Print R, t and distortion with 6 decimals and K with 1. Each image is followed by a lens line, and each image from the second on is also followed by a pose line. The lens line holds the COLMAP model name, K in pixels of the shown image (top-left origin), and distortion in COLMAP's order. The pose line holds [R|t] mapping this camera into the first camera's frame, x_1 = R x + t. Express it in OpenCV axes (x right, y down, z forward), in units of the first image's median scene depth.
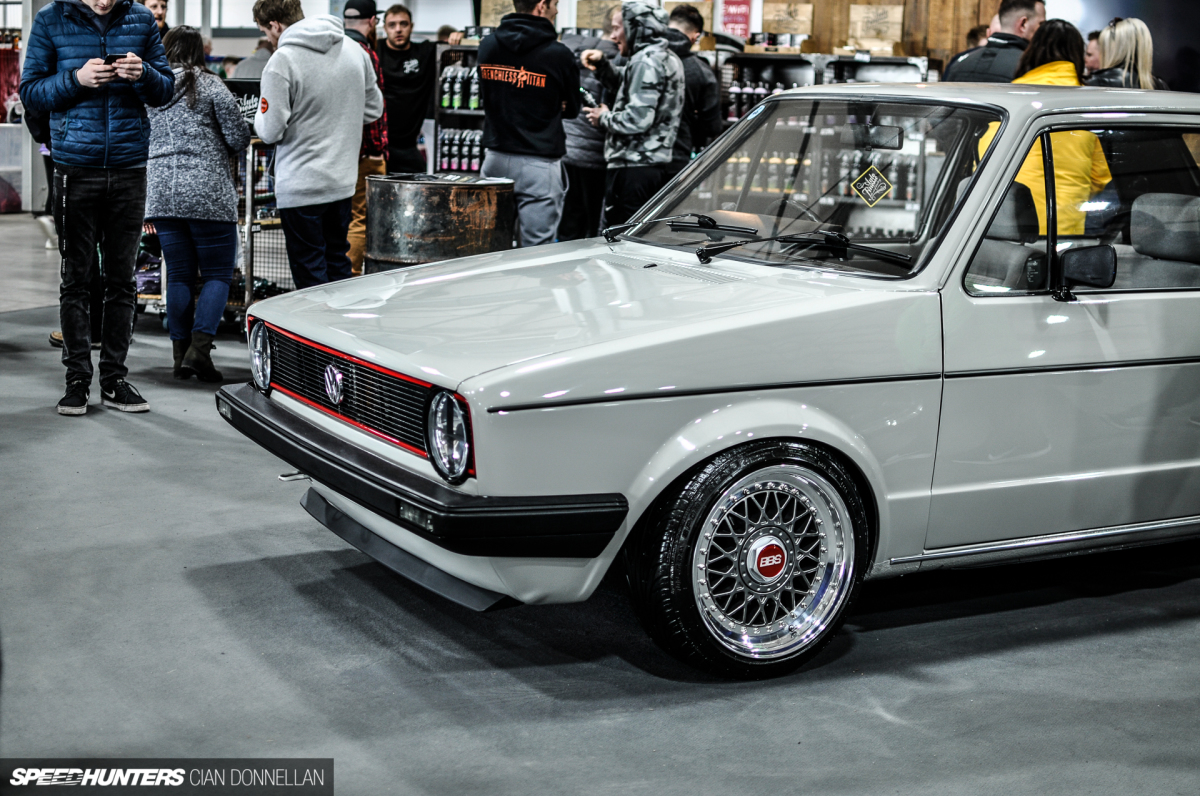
lens RADIAL K [[1848.3, 0, 601.8], [0, 1848.3, 394.7], [0, 0, 1]] dist [-0.182938, 0.000000]
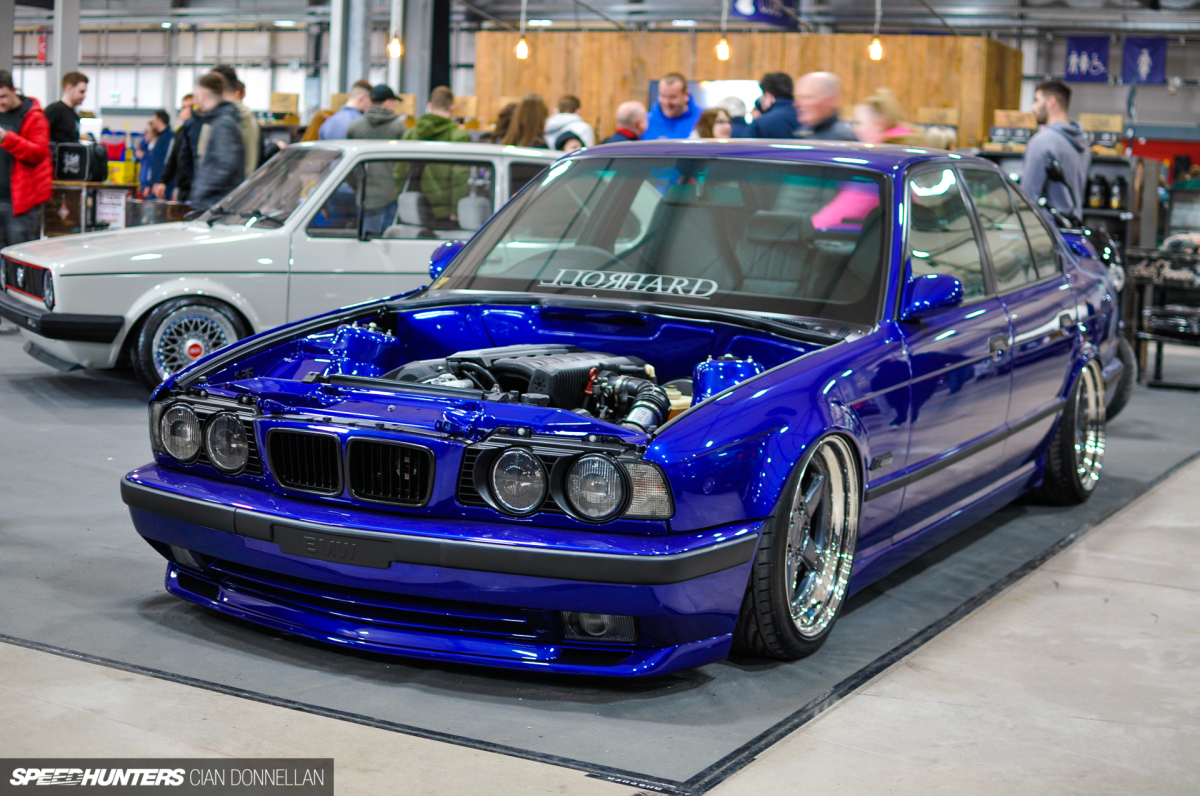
lens RADIAL K [[1848.3, 0, 597.0], [0, 1848.3, 396.1], [0, 0, 1]] dist [-0.182938, 0.000000]
pose [[0.999721, 0.014463, -0.018678, 0.605812], [-0.015297, 0.998857, -0.045288, 0.232981], [0.018002, 0.045561, 0.998799, -1.168776]]
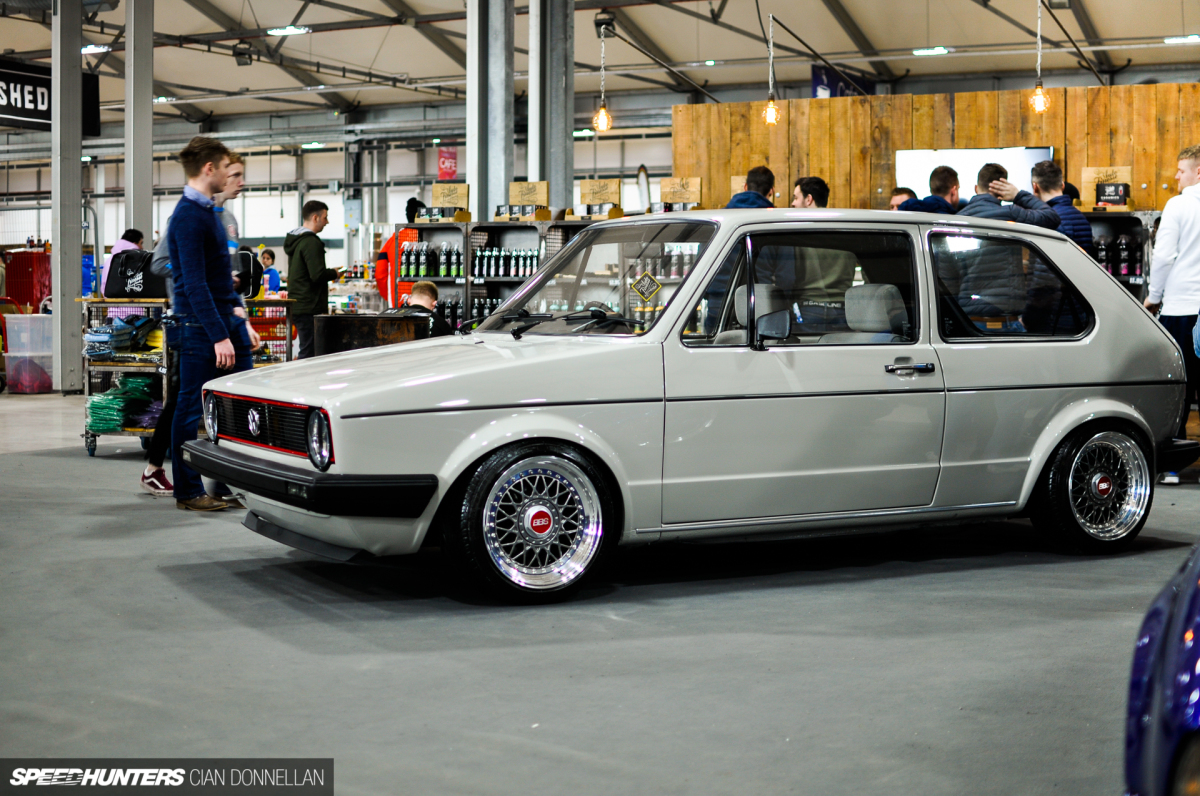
lens RADIAL K [[1848.3, 0, 601.8], [0, 1848.3, 401.0], [0, 0, 1]] dist [-0.182938, 0.000000]
pose [[0.999333, -0.031863, -0.017824, 0.166942], [0.029772, 0.993781, -0.107301, 0.151129], [0.021132, 0.106699, 0.994067, -0.474249]]
